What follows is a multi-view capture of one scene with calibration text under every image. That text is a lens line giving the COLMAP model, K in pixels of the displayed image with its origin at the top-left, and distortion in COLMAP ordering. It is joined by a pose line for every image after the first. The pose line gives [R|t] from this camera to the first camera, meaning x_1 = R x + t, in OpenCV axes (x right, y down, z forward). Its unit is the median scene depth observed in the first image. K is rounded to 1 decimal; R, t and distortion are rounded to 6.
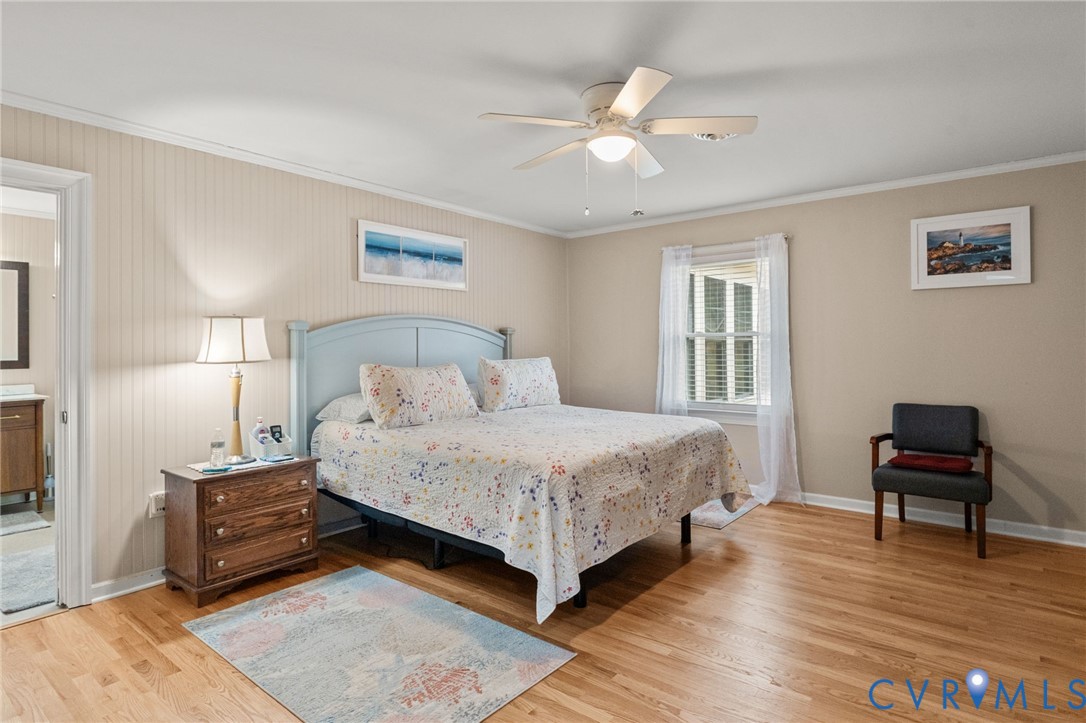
lens RADIAL K [[573.5, 0, 537.2], [0, 573.5, 354.7], [0, 0, 1]] dist [-0.001892, -0.001013]
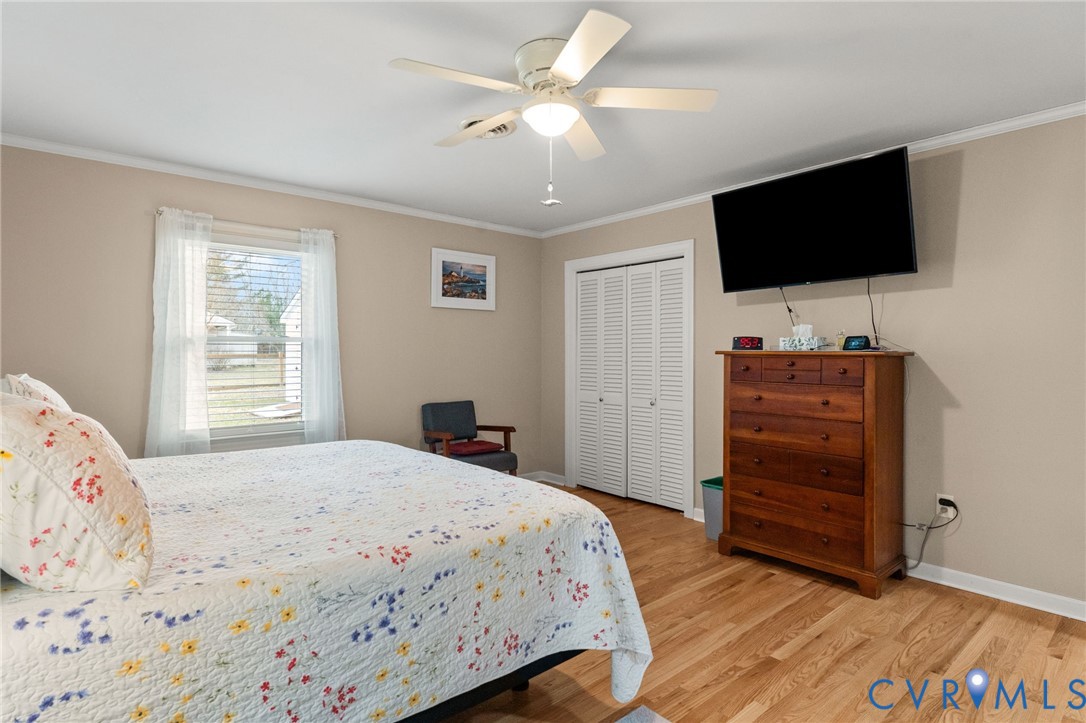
lens RADIAL K [[573.5, 0, 538.1], [0, 573.5, 360.0], [0, 0, 1]] dist [-0.001892, -0.001013]
pose [[0.173829, -0.006011, 0.984758, -0.511470], [0.010950, 0.999931, 0.004171, -0.006450], [-0.984715, 0.010058, 0.173883, 0.626073]]
